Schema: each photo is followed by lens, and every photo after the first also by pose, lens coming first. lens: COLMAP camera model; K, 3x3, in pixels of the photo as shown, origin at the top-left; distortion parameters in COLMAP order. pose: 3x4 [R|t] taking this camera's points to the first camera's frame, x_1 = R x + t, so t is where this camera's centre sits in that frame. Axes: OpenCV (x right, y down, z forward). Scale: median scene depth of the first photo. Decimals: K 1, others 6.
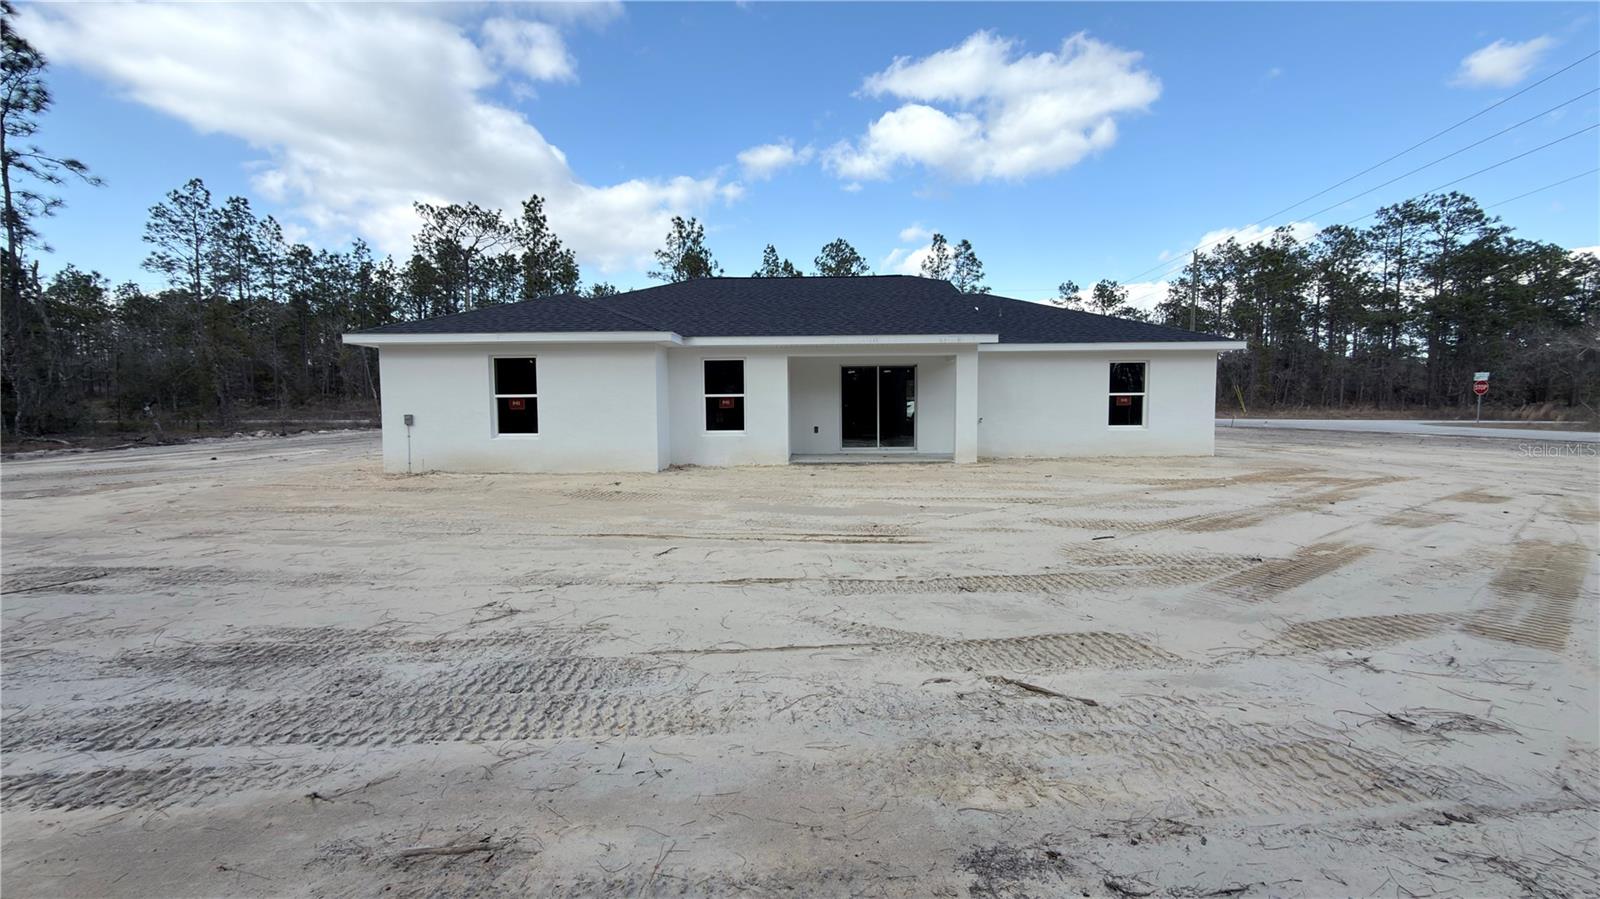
lens RADIAL K [[636.3, 0, 800.8], [0, 636.3, 447.3], [0, 0, 1]] dist [-0.003501, -0.000373]
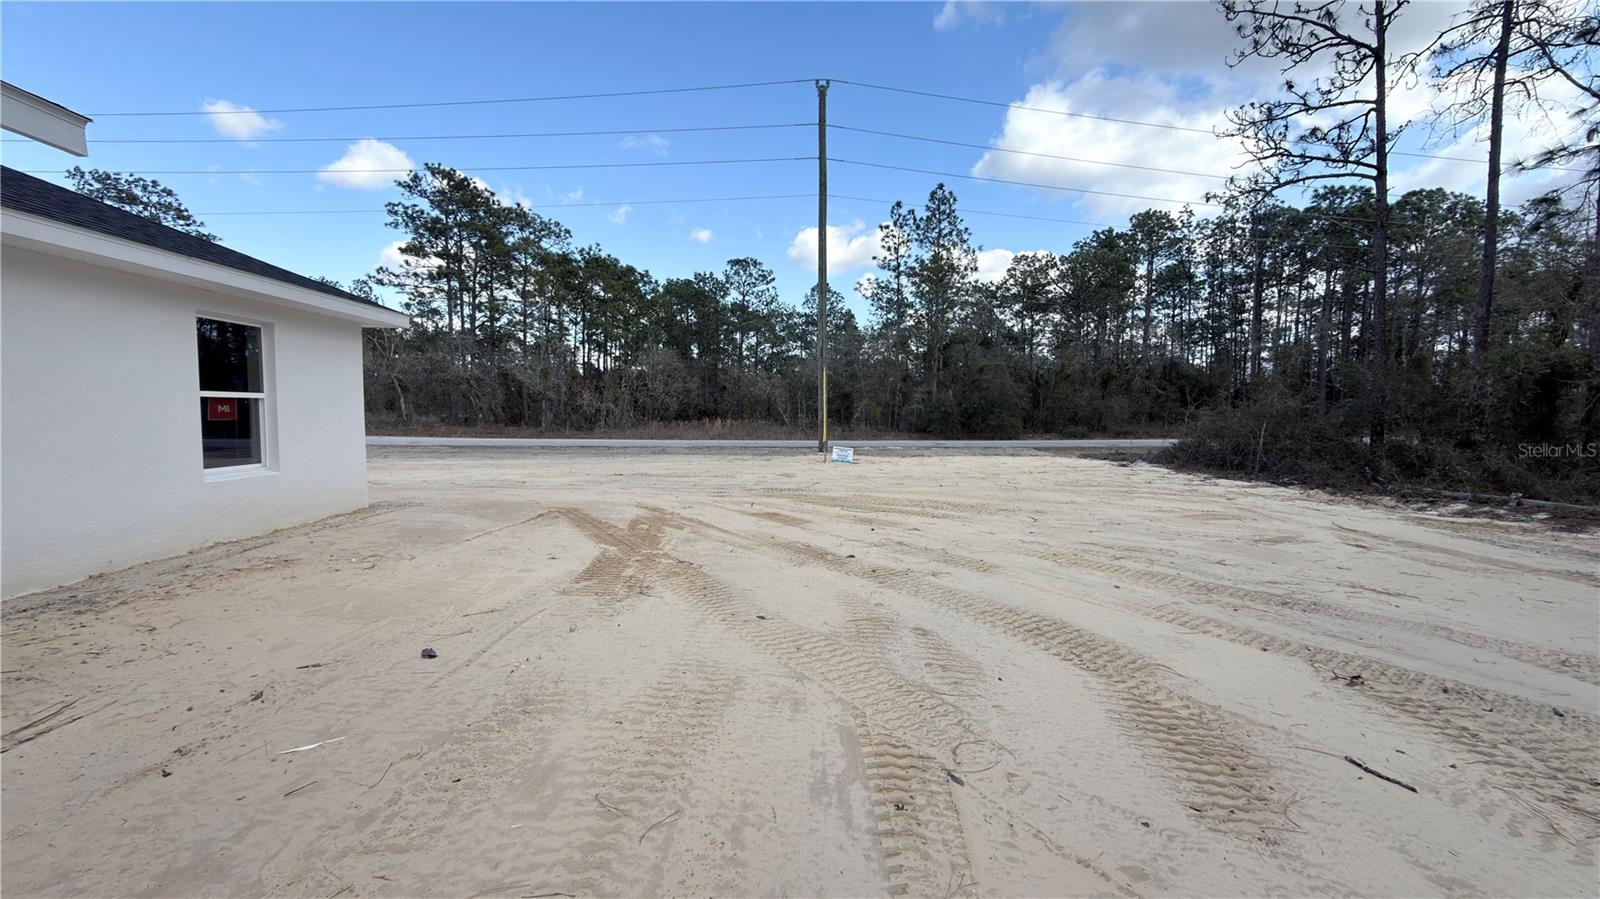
lens RADIAL K [[636.3, 0, 802.4], [0, 636.3, 451.5], [0, 0, 1]] dist [-0.003501, -0.000373]
pose [[-0.054231, -0.065348, 0.996388, 0.032921], [0.056499, 0.996057, 0.068402, -0.050416], [-0.996929, 0.060005, -0.050325, 0.613242]]
